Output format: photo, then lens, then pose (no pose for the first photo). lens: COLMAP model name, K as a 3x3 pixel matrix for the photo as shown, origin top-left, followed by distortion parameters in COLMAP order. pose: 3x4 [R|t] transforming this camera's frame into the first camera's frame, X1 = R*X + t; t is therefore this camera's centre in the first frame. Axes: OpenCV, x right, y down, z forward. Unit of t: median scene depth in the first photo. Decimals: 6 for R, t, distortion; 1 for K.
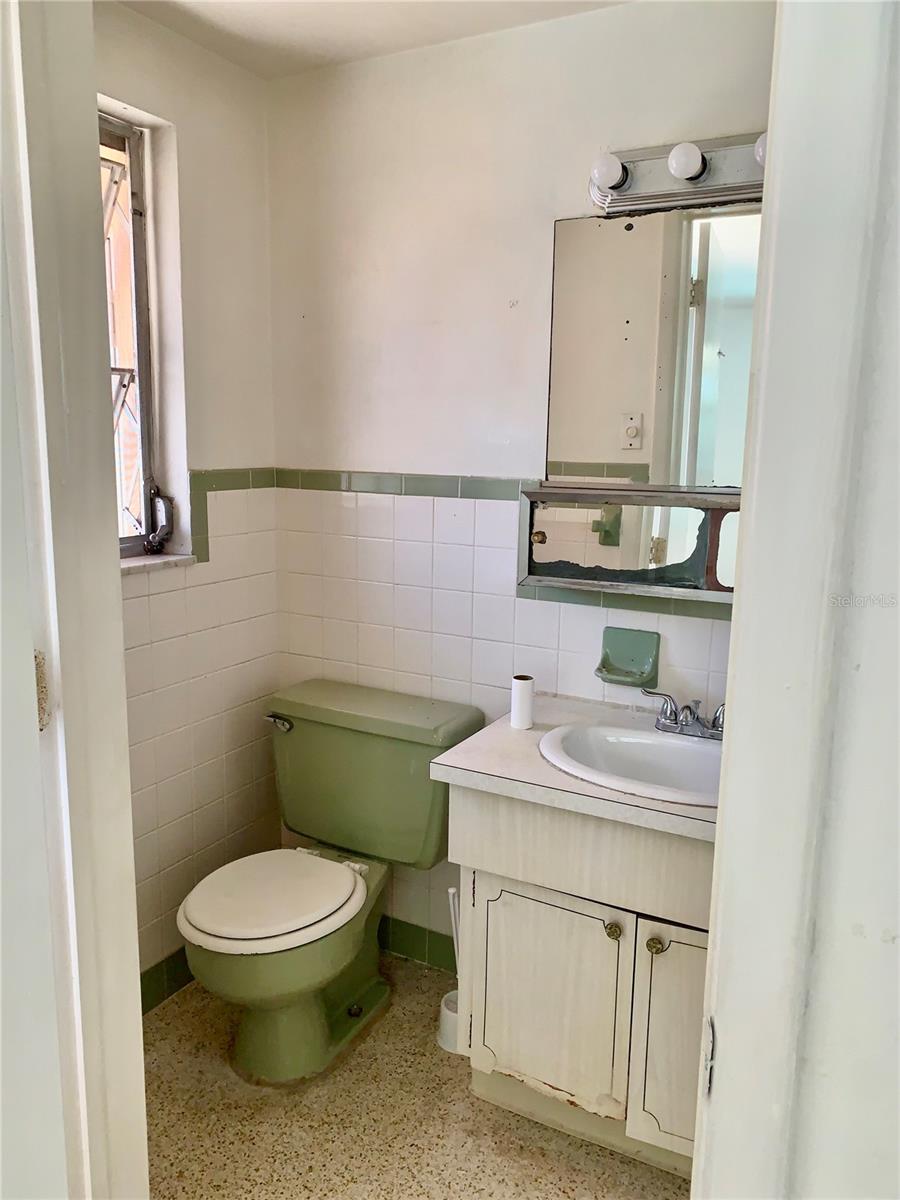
lens RADIAL K [[896.2, 0, 451.4], [0, 896.2, 598.8], [0, 0, 1]] dist [0.011369, -0.007781]
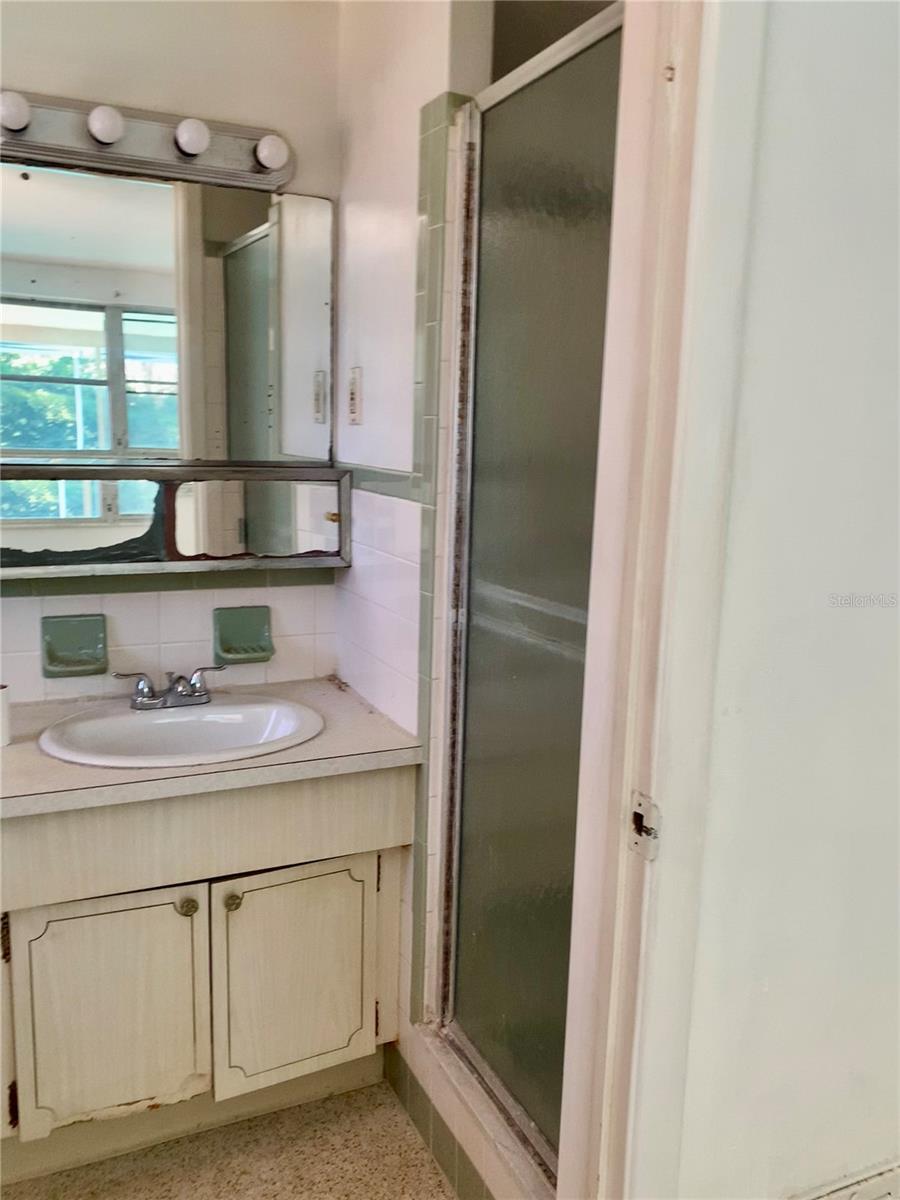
lens RADIAL K [[946.0, 0, 446.9], [0, 946.0, 599.4], [0, 0, 1]] dist [0.006135, 0.003300]
pose [[0.626360, -0.143028, 0.766300, -0.348576], [0.129810, 0.988436, 0.078385, -0.010395], [-0.768650, 0.050376, 0.637683, 0.084733]]
